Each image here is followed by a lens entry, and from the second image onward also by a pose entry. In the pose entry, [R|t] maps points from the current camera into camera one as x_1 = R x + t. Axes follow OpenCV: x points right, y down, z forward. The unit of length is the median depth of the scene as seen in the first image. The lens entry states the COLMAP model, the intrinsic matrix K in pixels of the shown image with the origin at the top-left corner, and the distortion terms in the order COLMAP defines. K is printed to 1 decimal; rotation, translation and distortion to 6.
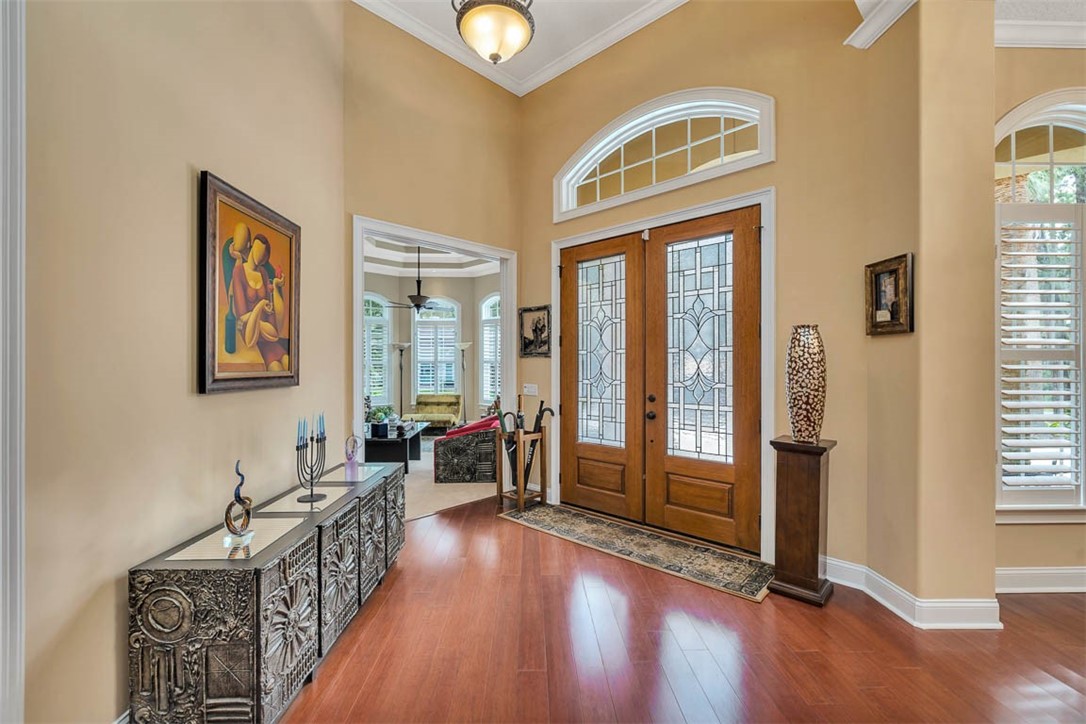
lens RADIAL K [[466.7, 0, 551.3], [0, 466.7, 373.1], [0, 0, 1]] dist [-0.003131, 0.000018]
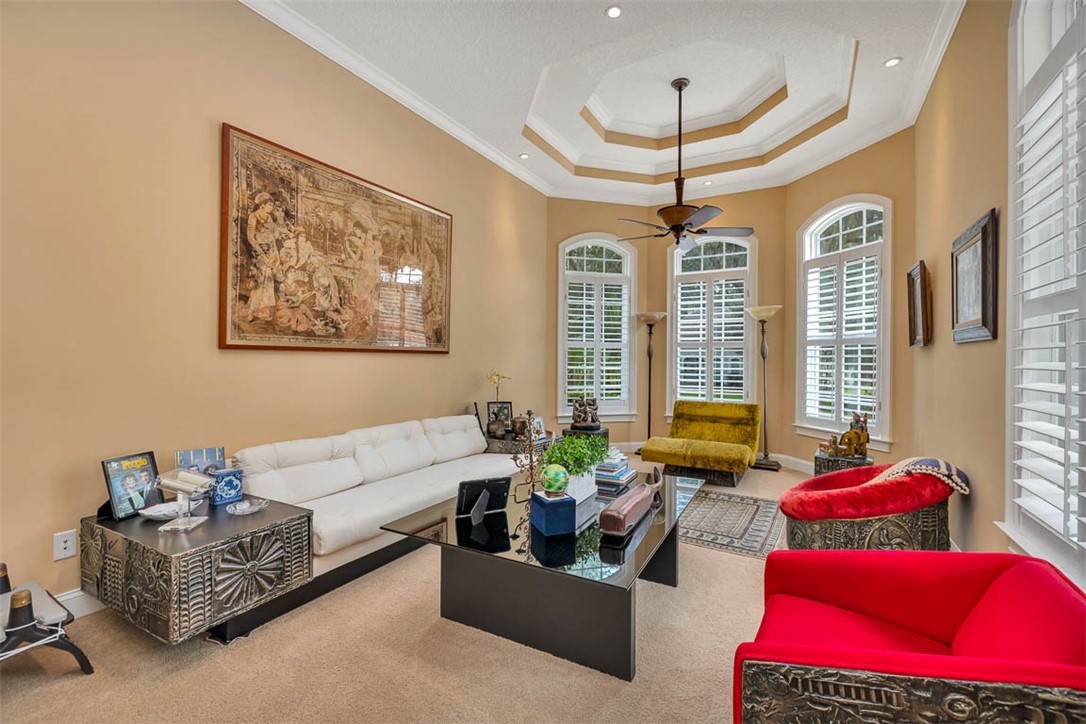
lens RADIAL K [[466.7, 0, 541.8], [0, 466.7, 354.7], [0, 0, 1]] dist [-0.003131, 0.000018]
pose [[0.843269, -0.000024, -0.537492, -0.169876], [-0.013174, 0.999699, -0.020714, 0.005324], [0.537331, 0.024549, 0.843014, 0.614092]]
